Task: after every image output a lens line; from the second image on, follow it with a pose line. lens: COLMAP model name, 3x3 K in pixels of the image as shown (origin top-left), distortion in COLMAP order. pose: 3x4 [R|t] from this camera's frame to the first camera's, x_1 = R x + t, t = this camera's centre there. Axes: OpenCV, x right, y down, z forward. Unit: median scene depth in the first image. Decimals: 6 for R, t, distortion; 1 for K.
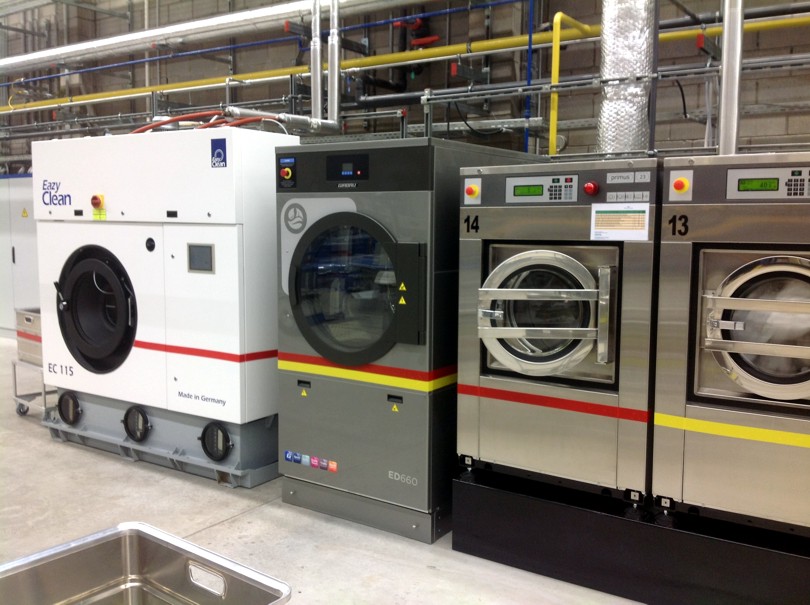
lens RADIAL K [[381.0, 0, 405.4], [0, 381.0, 254.5], [0, 0, 1]] dist [0.000655, -0.000673]
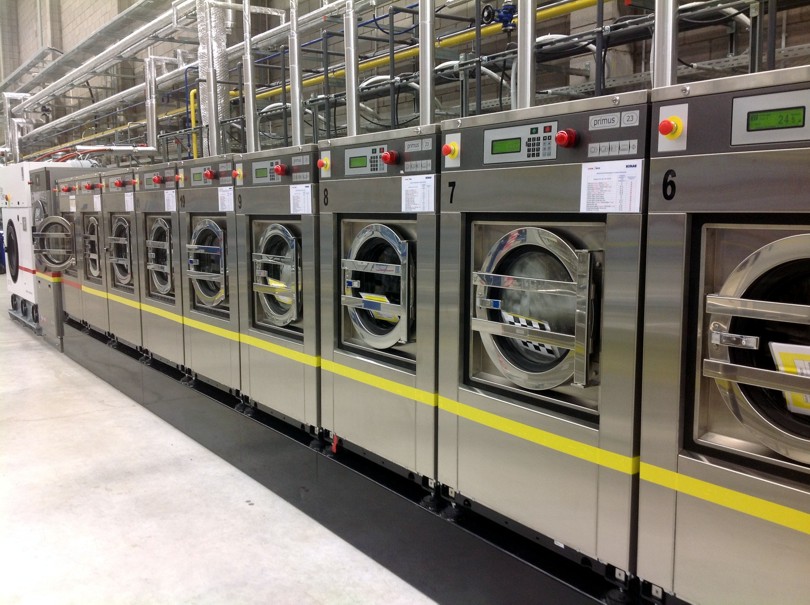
lens RADIAL K [[780.9, 0, 405.0], [0, 780.9, 302.5], [0, 0, 1]] dist [0.063371, -0.143340]
pose [[0.809102, 0.056648, -0.584932, 1.138336], [-0.017515, 0.997226, 0.072350, 0.032207], [0.587407, -0.048294, 0.807849, -0.397768]]
